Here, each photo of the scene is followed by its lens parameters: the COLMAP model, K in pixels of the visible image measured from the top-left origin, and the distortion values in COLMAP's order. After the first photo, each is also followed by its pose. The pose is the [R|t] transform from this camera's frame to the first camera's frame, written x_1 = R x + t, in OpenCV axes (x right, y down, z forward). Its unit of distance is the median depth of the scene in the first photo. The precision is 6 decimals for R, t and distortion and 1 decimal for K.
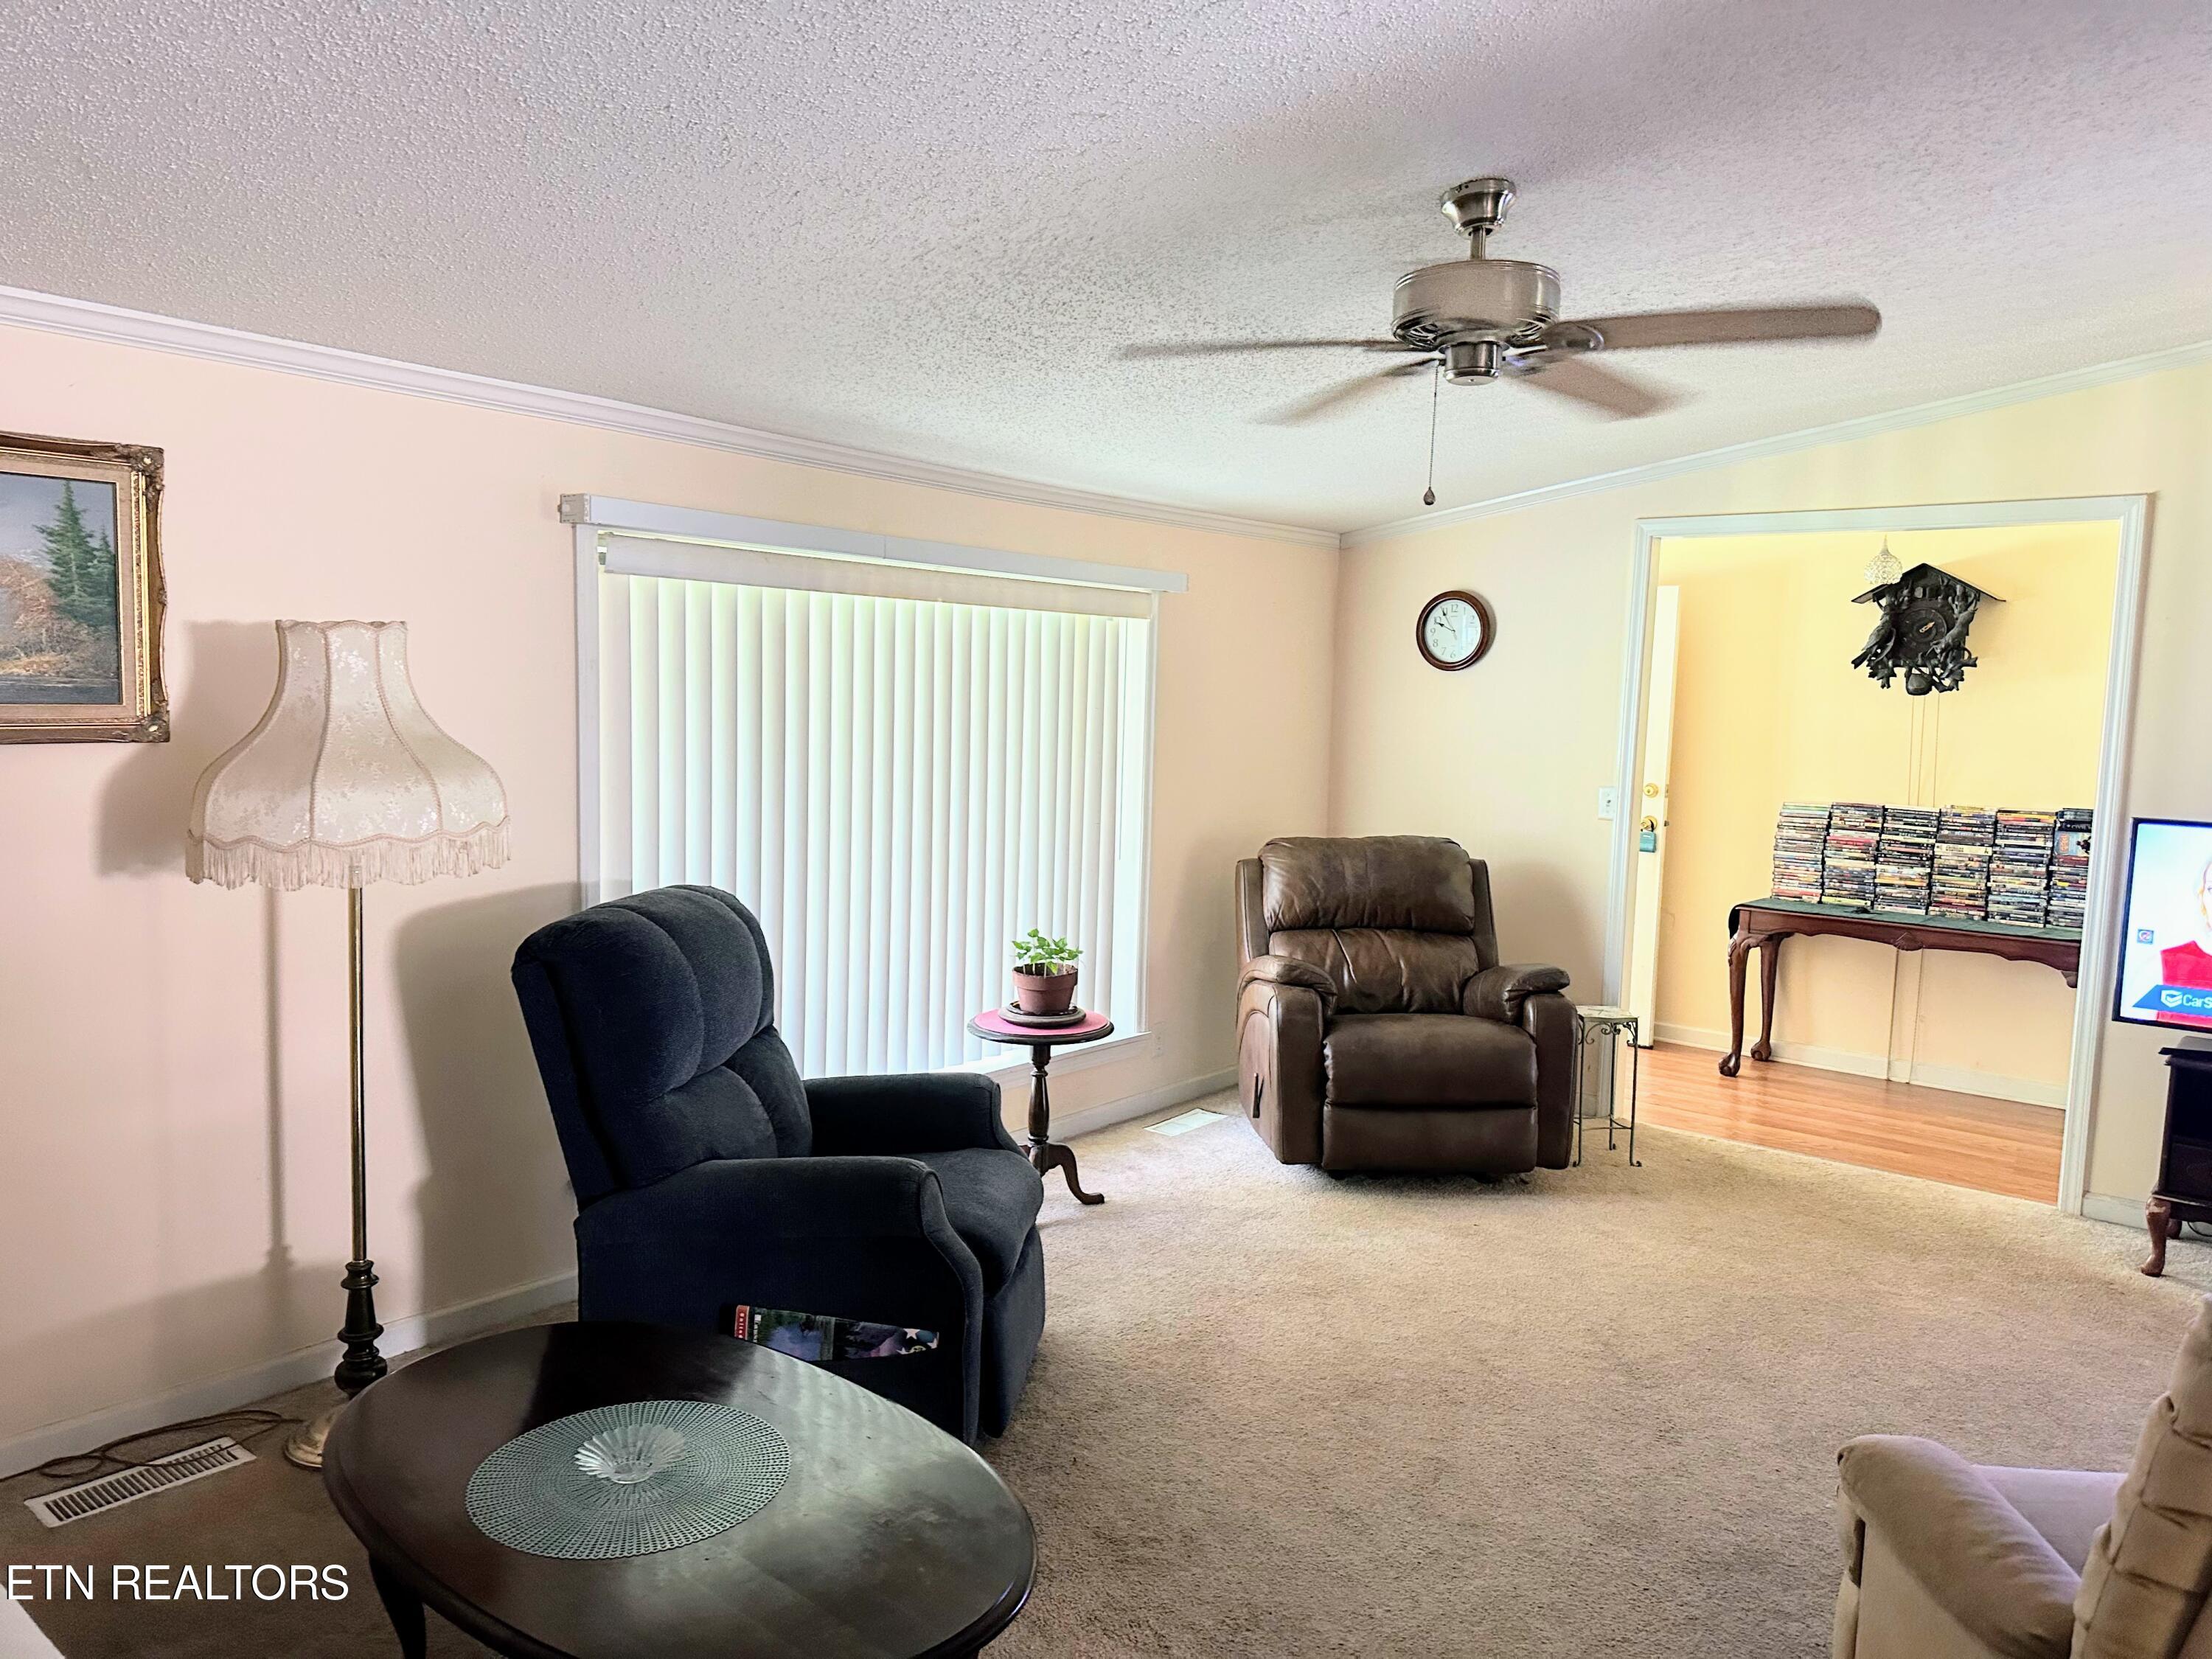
lens RADIAL K [[1537.4, 0, 1106.0], [0, 1537.4, 829.5], [0, 0, 1]] dist [0.045542, -0.076523]
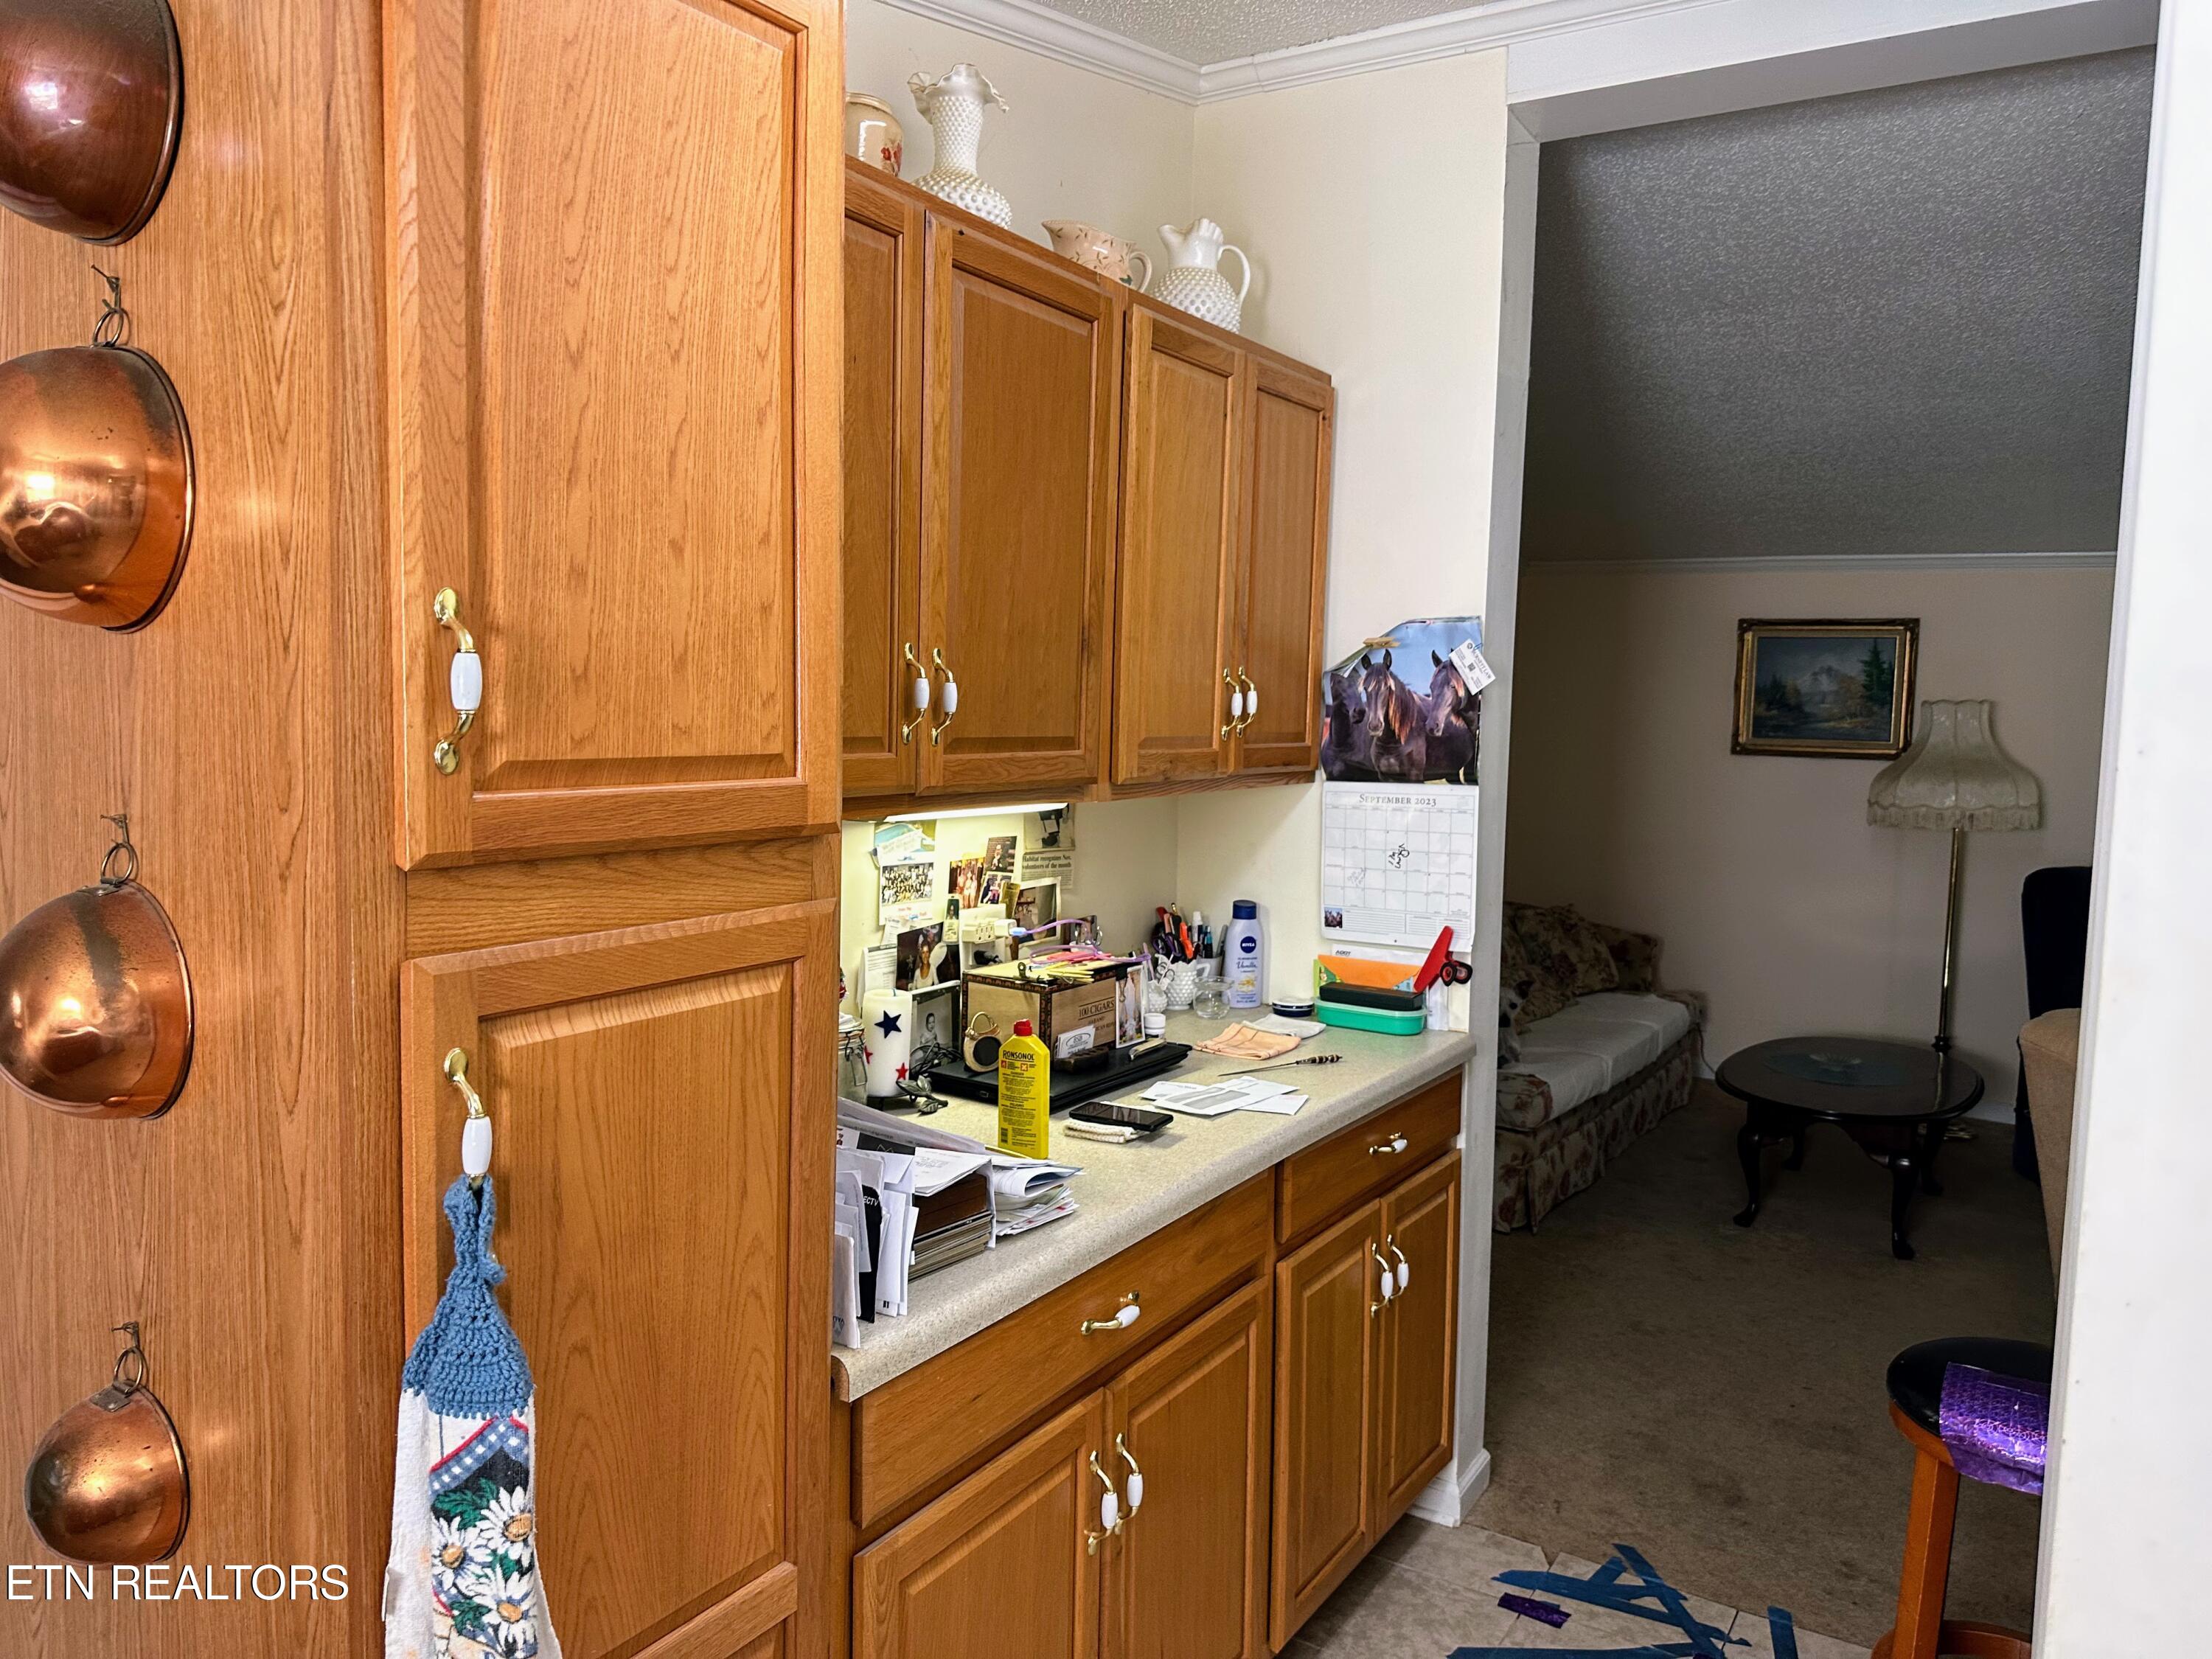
lens RADIAL K [[1542.9, 0, 1102.5], [0, 1542.9, 820.3], [0, 0, 1]] dist [0.056649, -0.072686]
pose [[0.106930, 0.057895, -0.992580, 1.378744], [-0.116441, 0.992163, 0.045326, 0.053934], [0.987425, 0.110730, 0.112833, -0.282902]]
